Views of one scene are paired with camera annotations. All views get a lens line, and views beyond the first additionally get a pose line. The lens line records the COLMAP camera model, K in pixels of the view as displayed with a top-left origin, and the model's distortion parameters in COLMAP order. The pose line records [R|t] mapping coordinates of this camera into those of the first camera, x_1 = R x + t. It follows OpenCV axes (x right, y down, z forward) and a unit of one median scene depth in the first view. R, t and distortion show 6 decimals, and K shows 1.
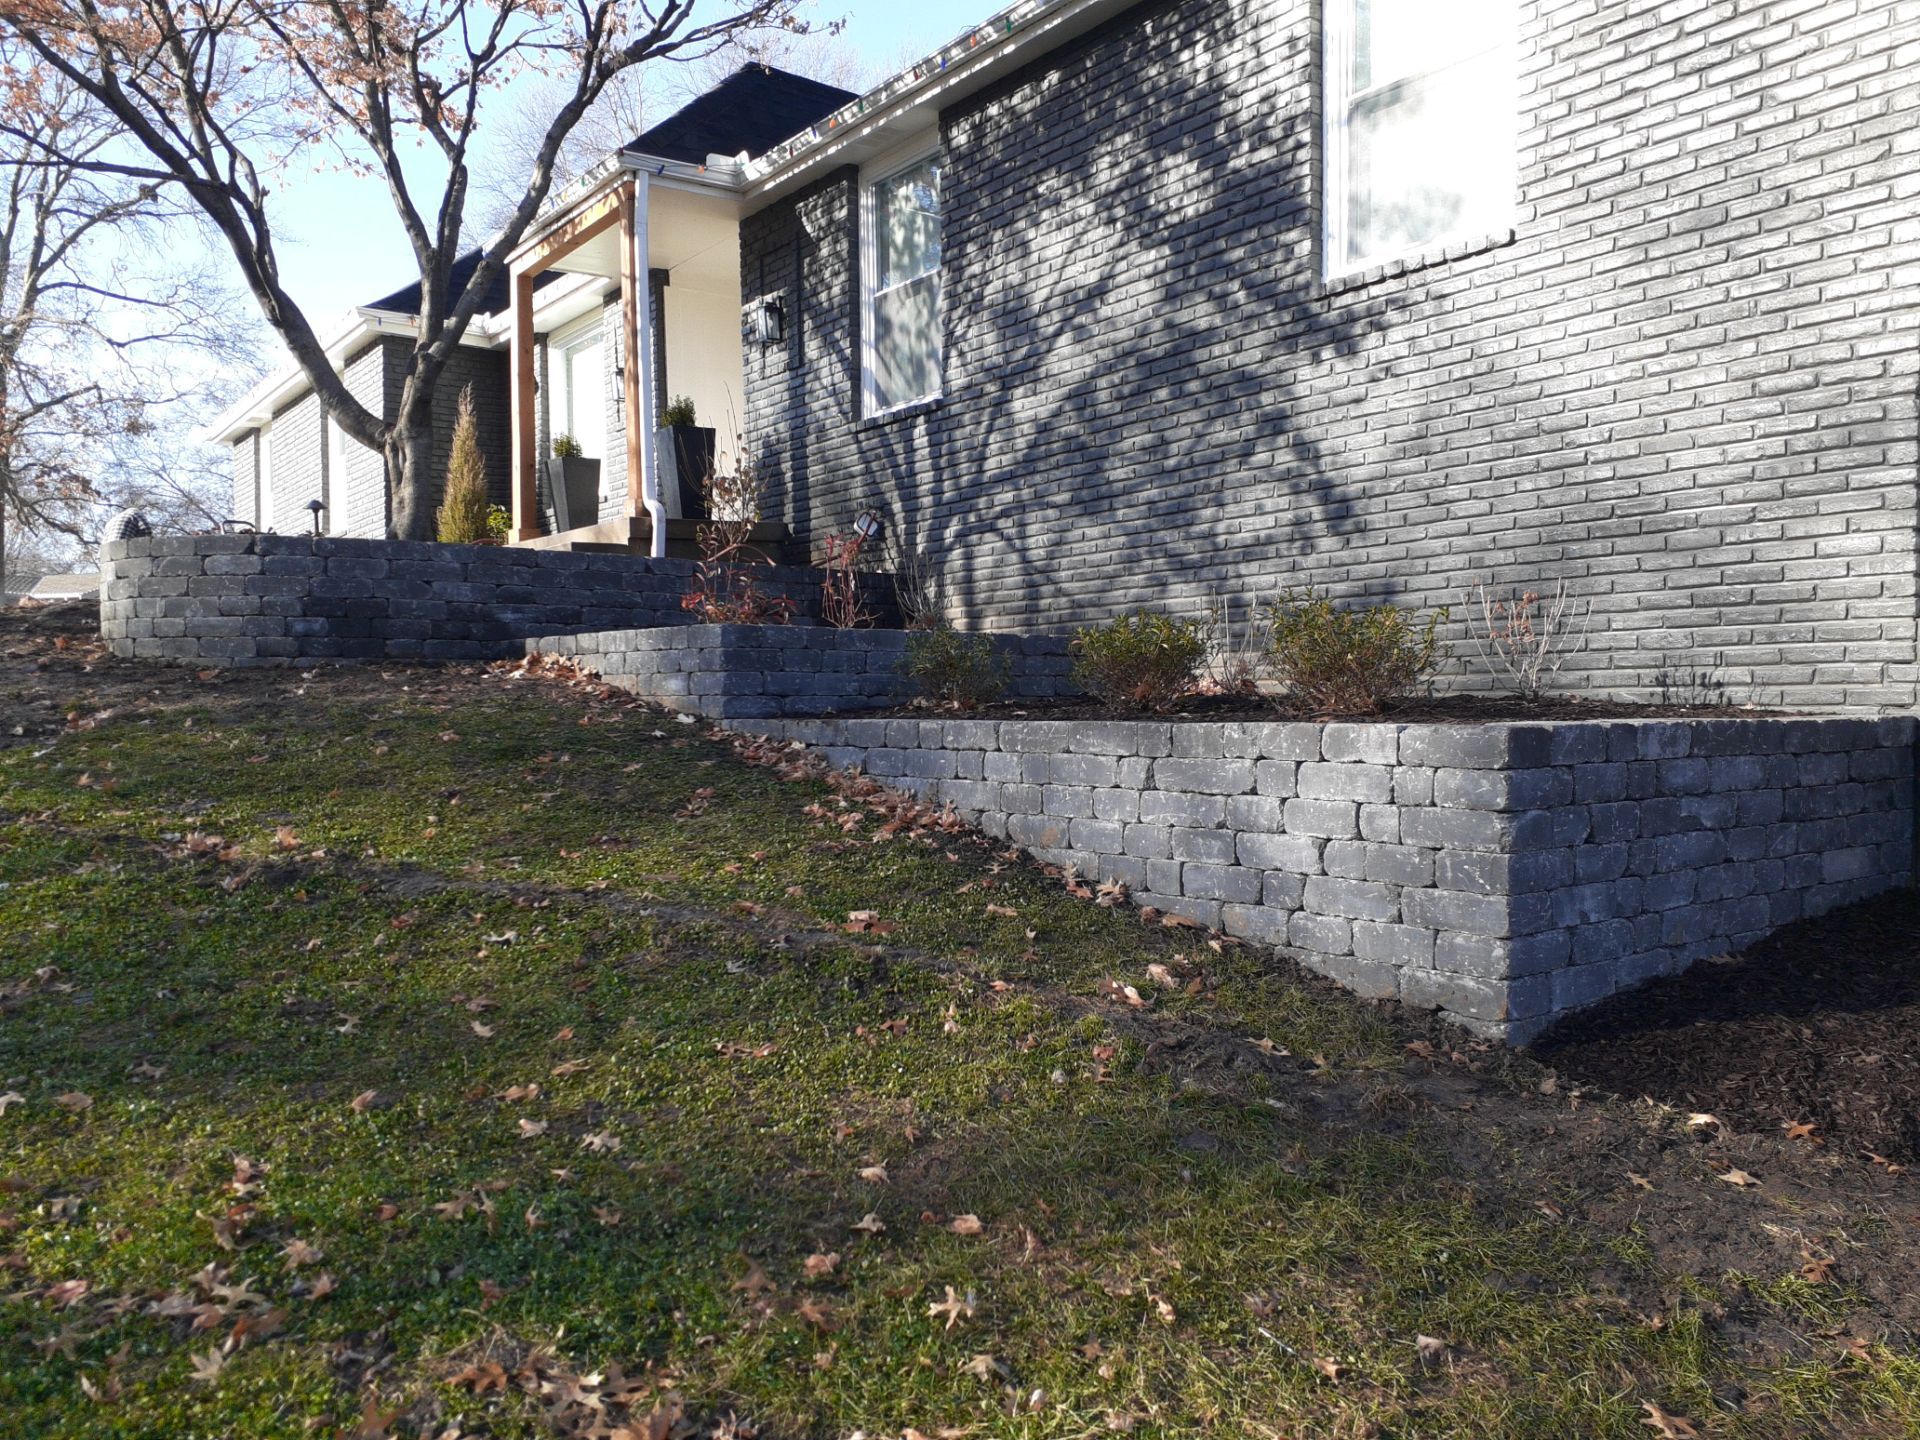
lens RADIAL K [[1553.4, 0, 960.0], [0, 1553.4, 720.0], [0, 0, 1]] dist [0.007074, 0.001710]
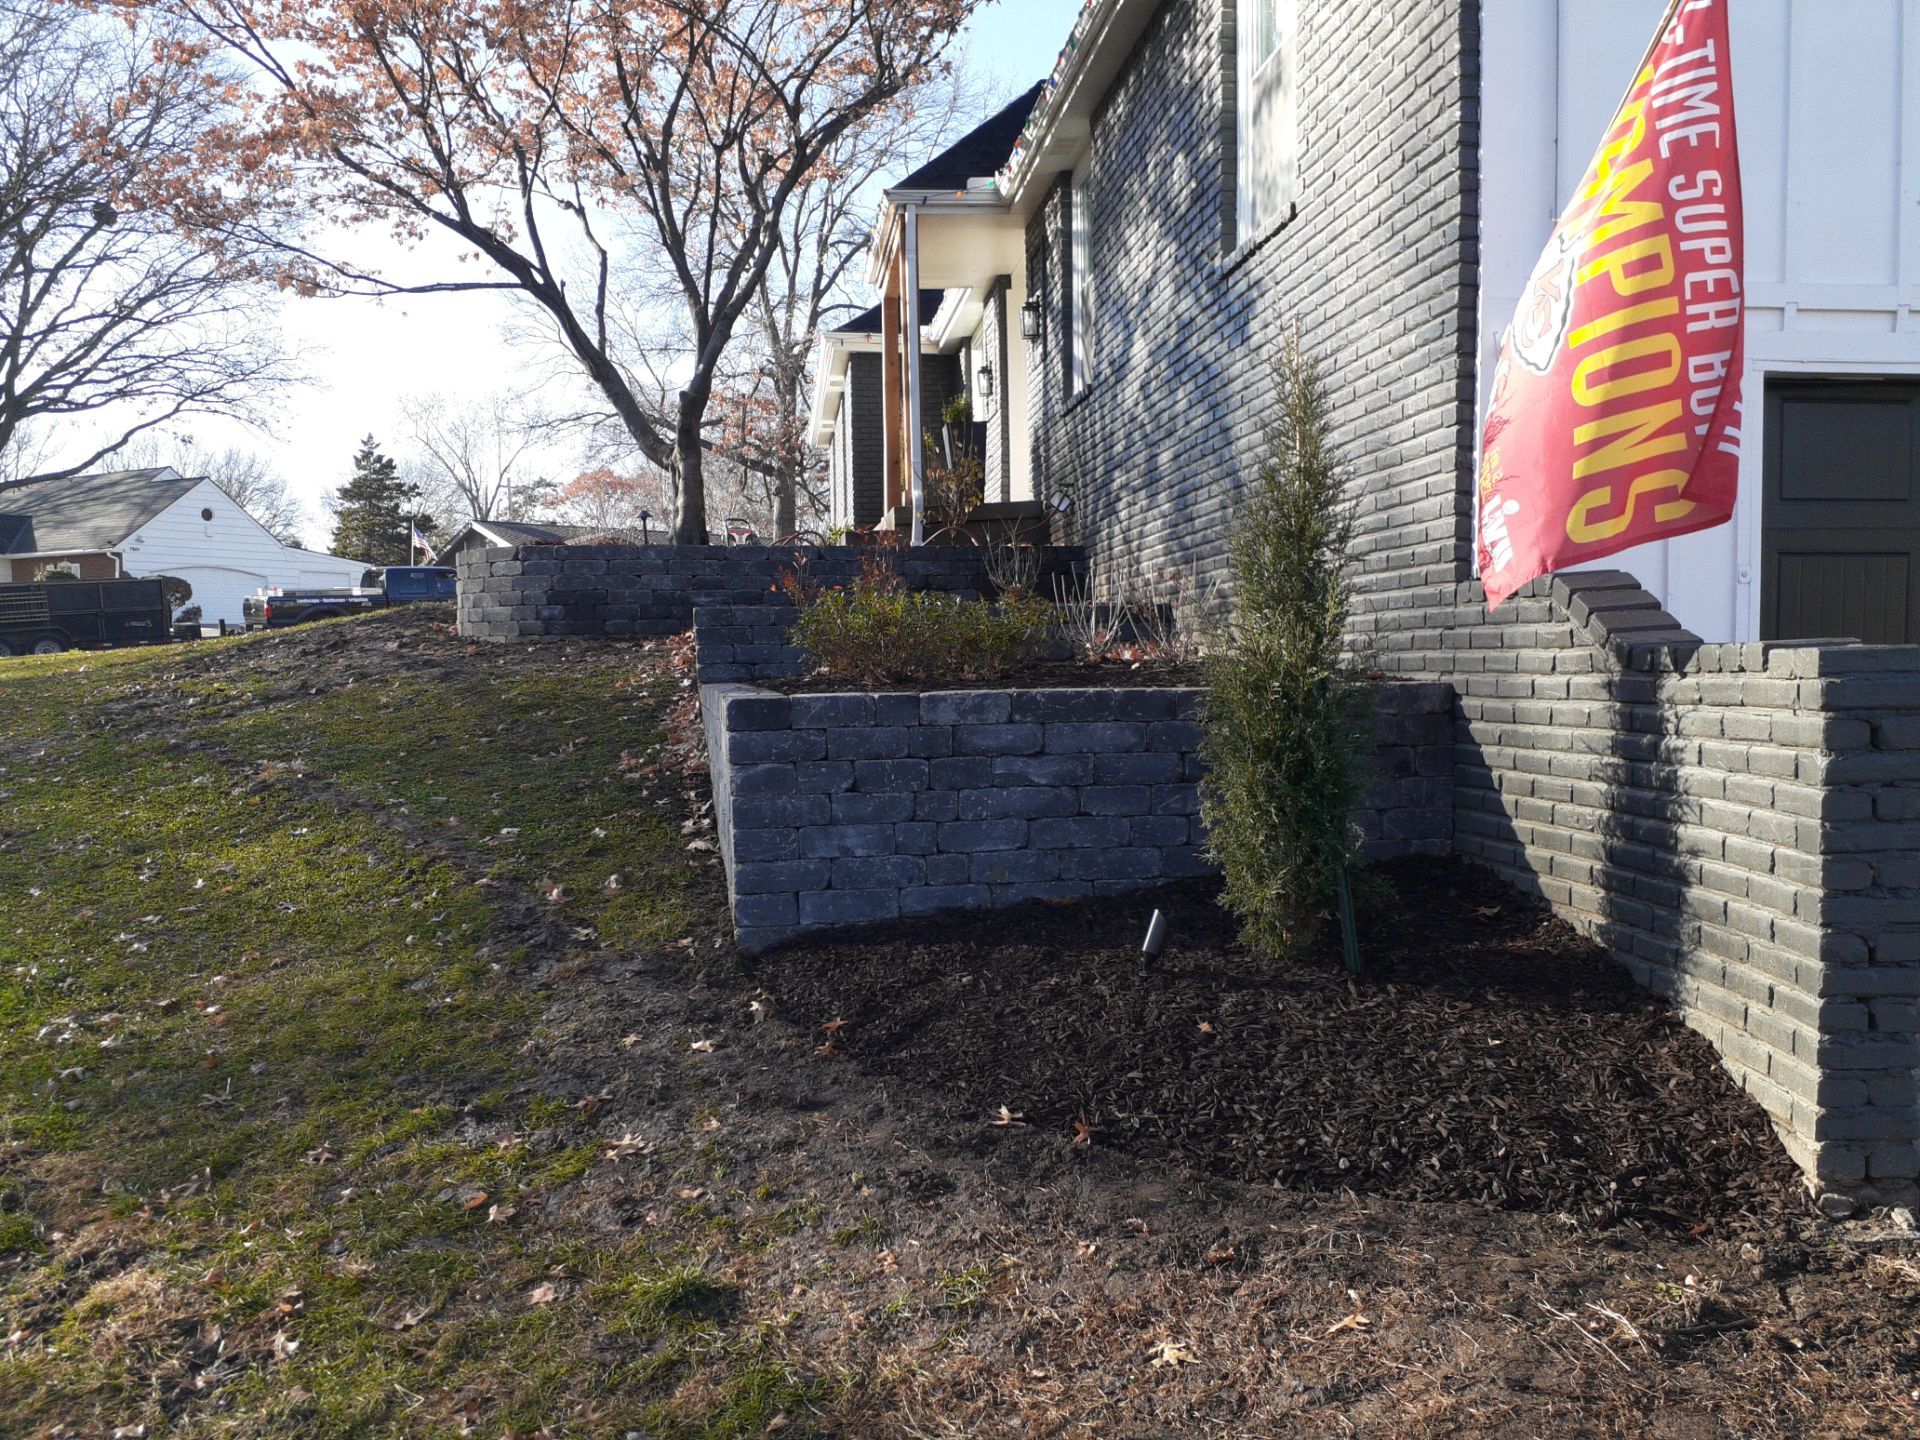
lens RADIAL K [[1553.4, 0, 960.0], [0, 1553.4, 720.0], [0, 0, 1]] dist [0.007074, 0.001710]
pose [[0.876053, 0.009295, -0.482125, 0.390237], [0.007218, 0.999449, 0.032384, -0.005803], [0.482161, -0.031850, 0.875504, -0.009530]]
